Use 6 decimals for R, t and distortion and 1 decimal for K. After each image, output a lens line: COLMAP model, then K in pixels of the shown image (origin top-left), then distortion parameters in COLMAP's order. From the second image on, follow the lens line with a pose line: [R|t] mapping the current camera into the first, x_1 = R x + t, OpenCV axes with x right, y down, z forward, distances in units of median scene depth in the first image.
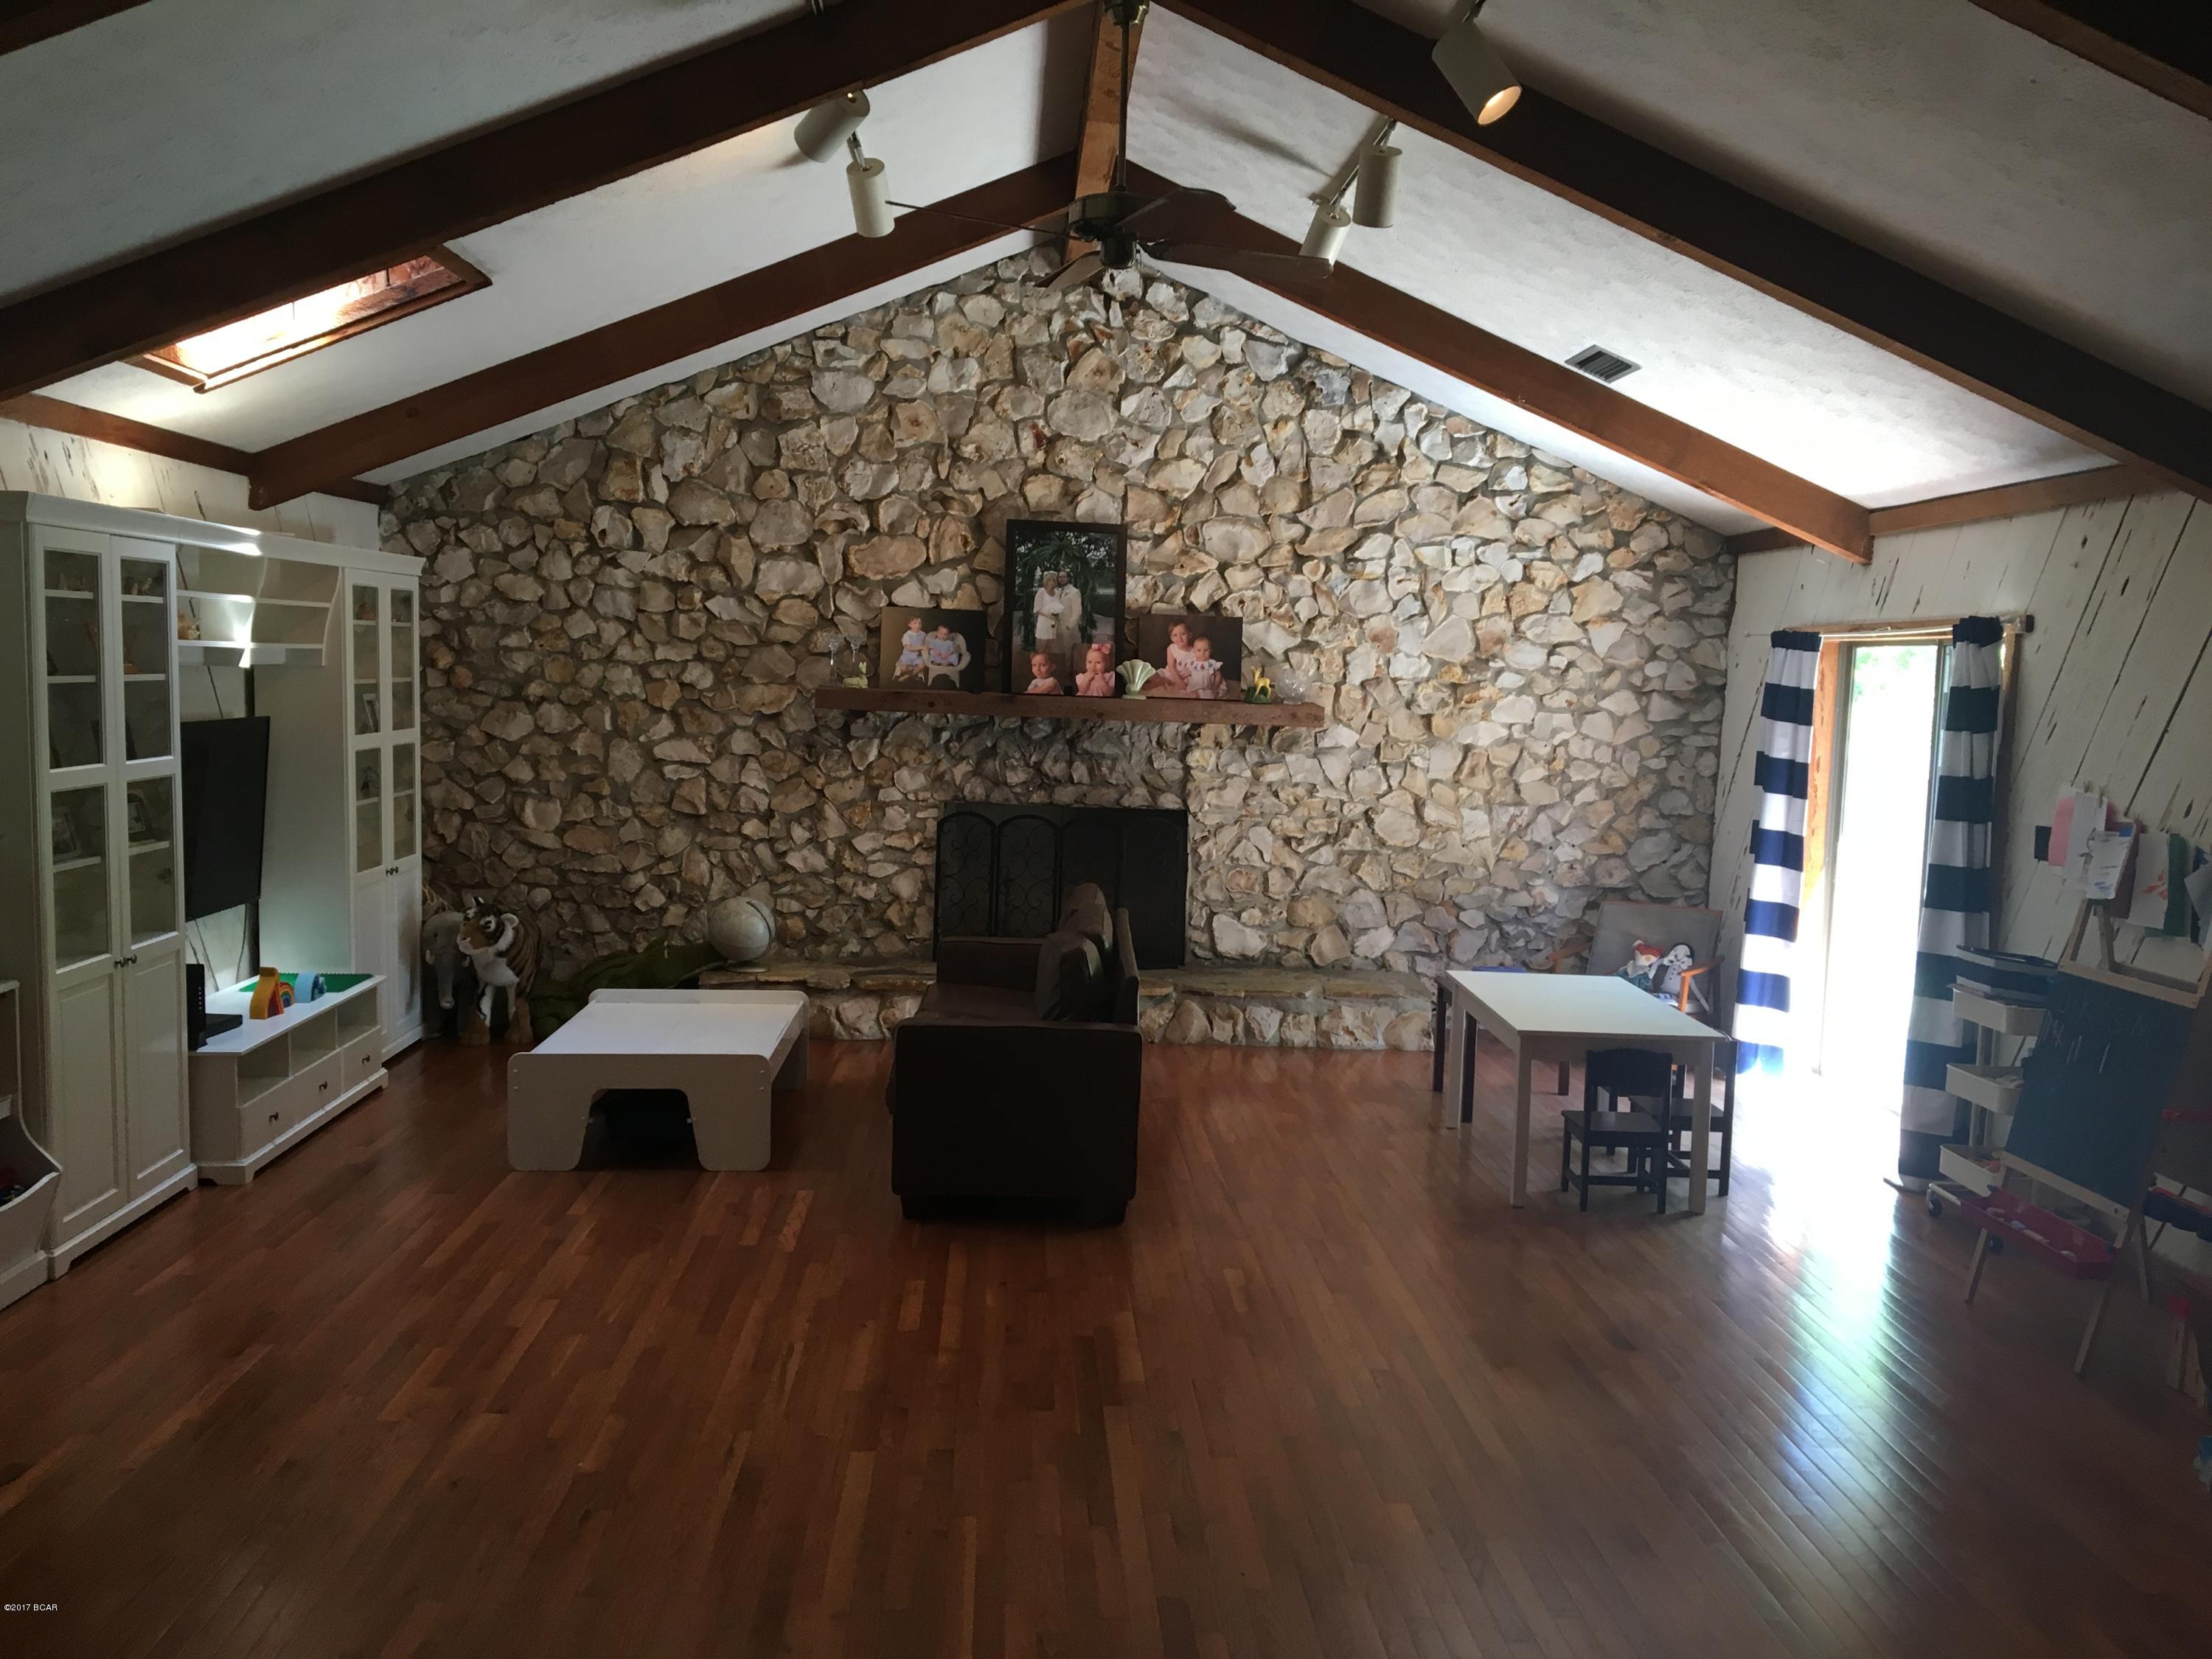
lens RADIAL K [[1866.9, 0, 1120.0], [0, 1866.9, 840.8], [0, 0, 1]] dist [0.084243, -0.136379]
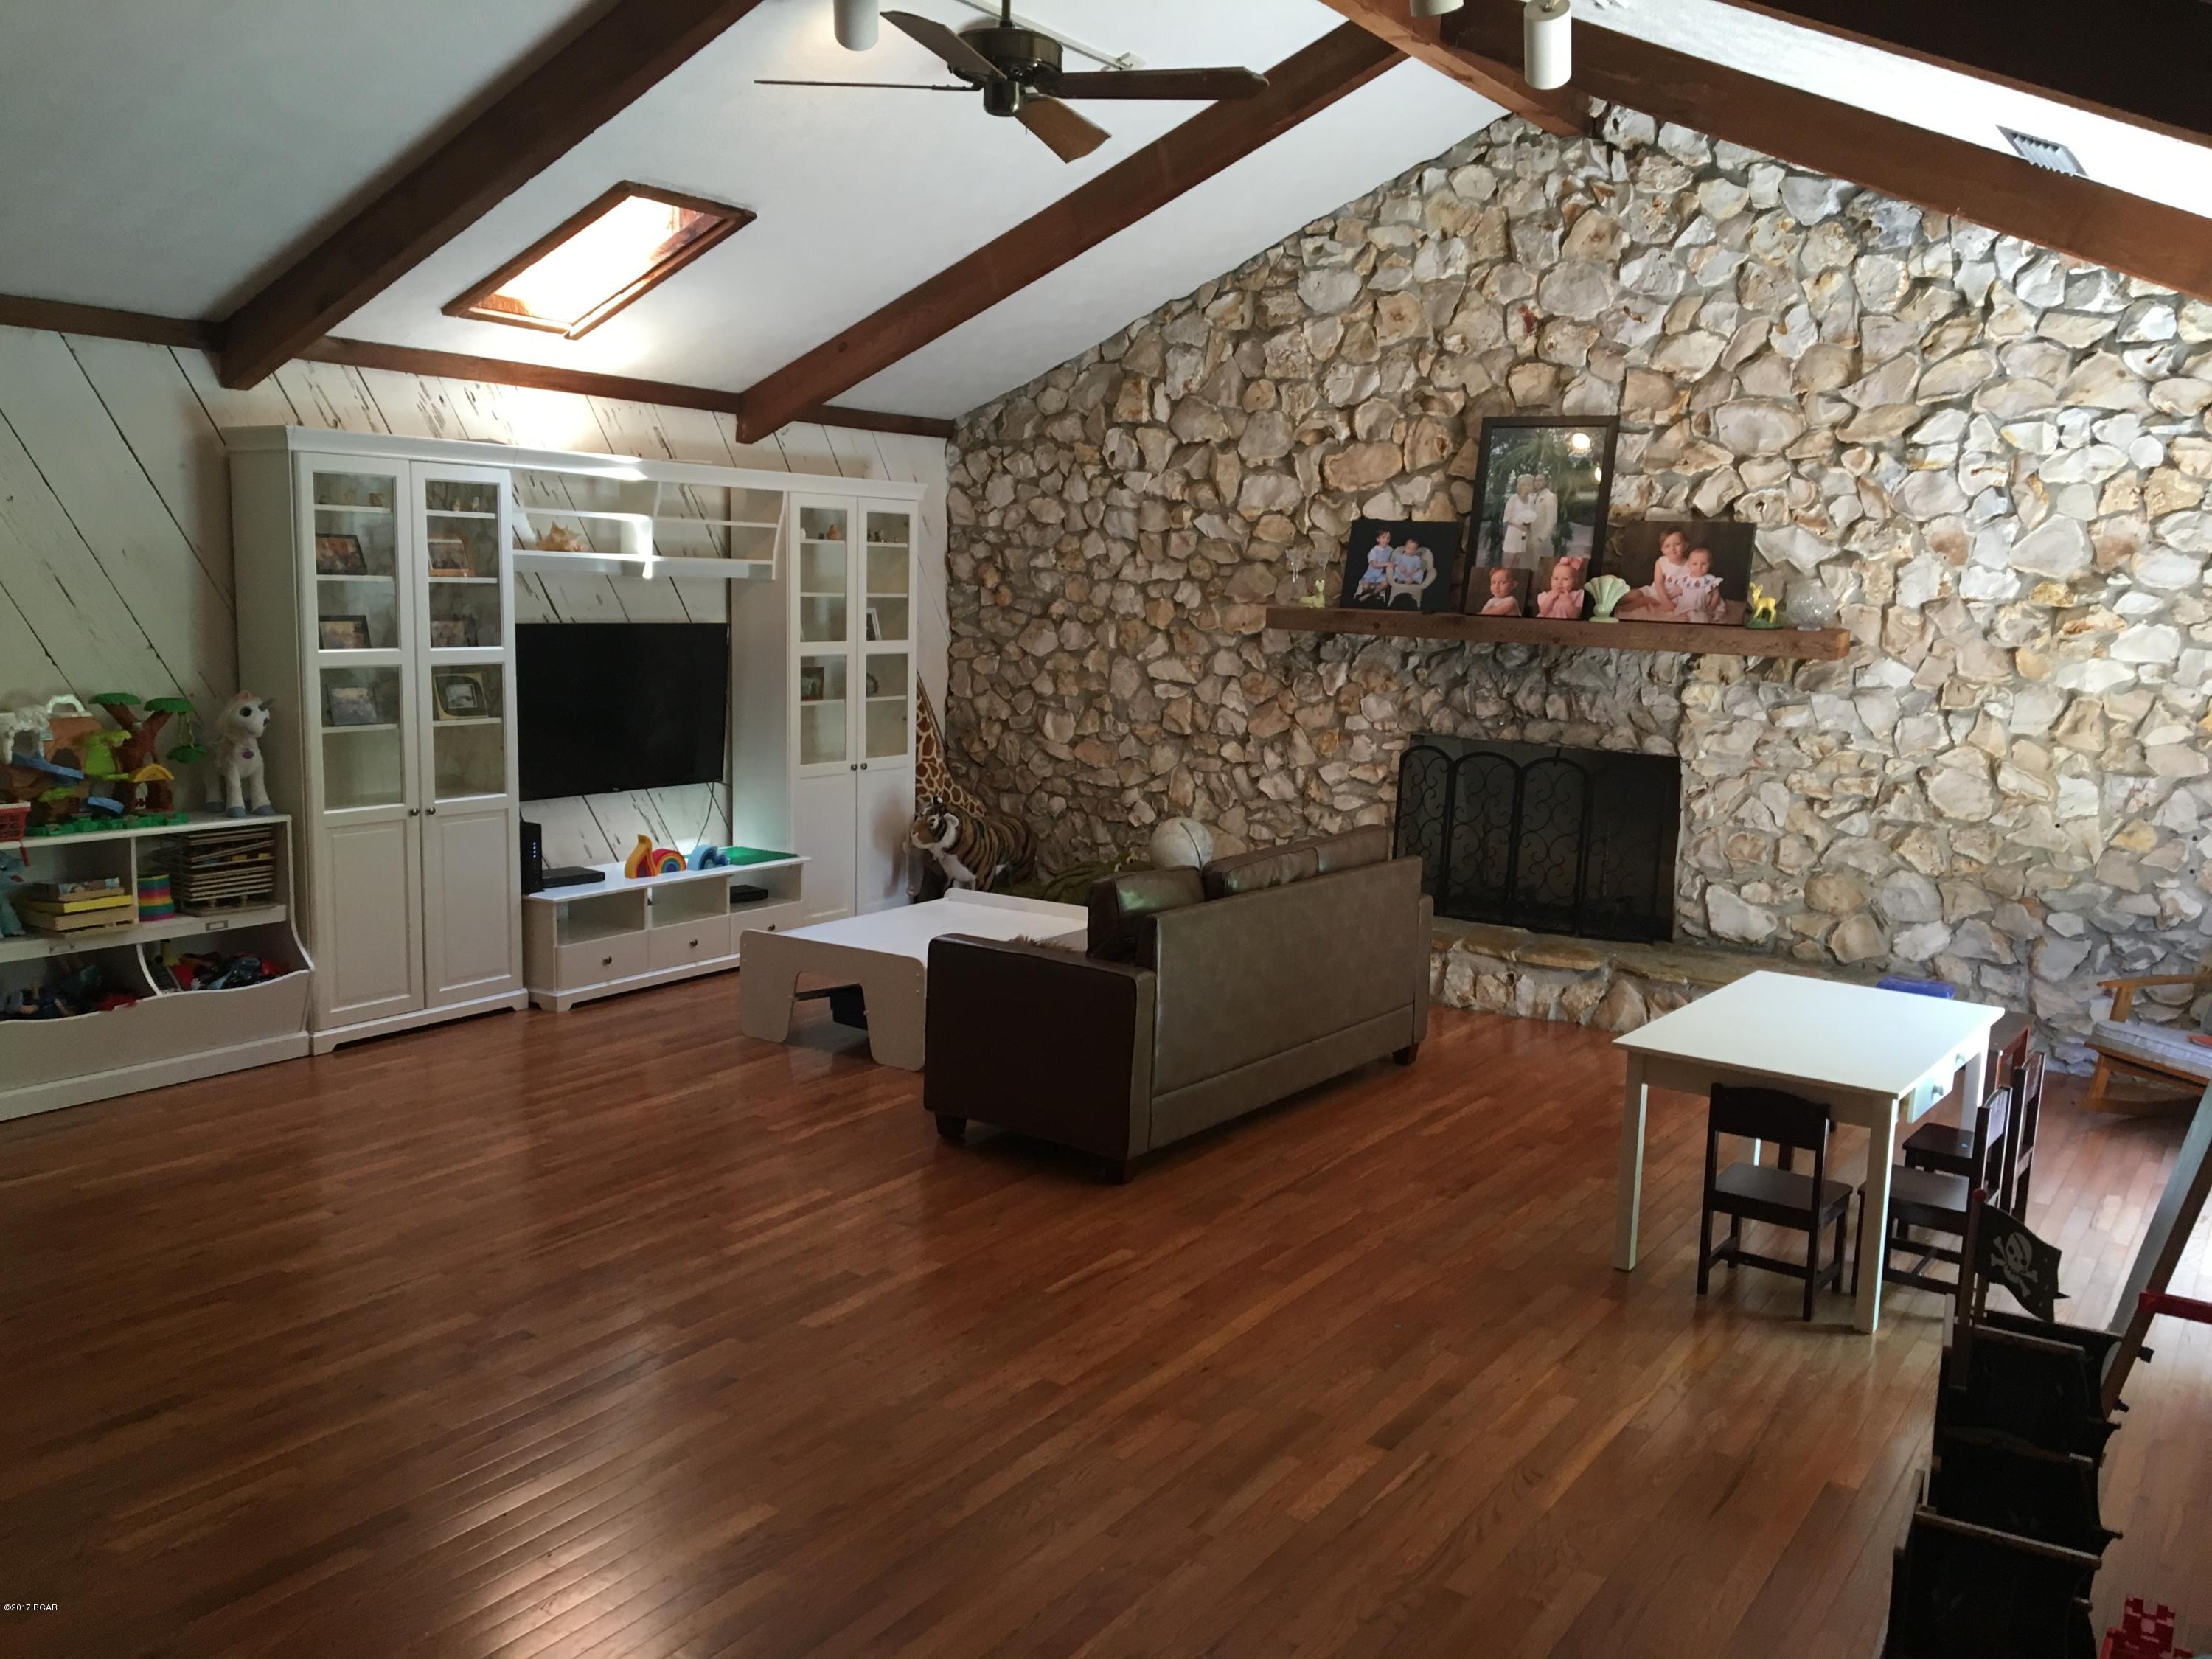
lens RADIAL K [[1866.9, 0, 1085.3], [0, 1866.9, 839.6], [0, 0, 1]] dist [0.084243, -0.136379]
pose [[0.797906, 0.081850, -0.597199, 0.333854], [-0.064886, 0.996644, 0.049903, -0.004388], [0.599280, -0.001068, 0.800539, 0.170201]]
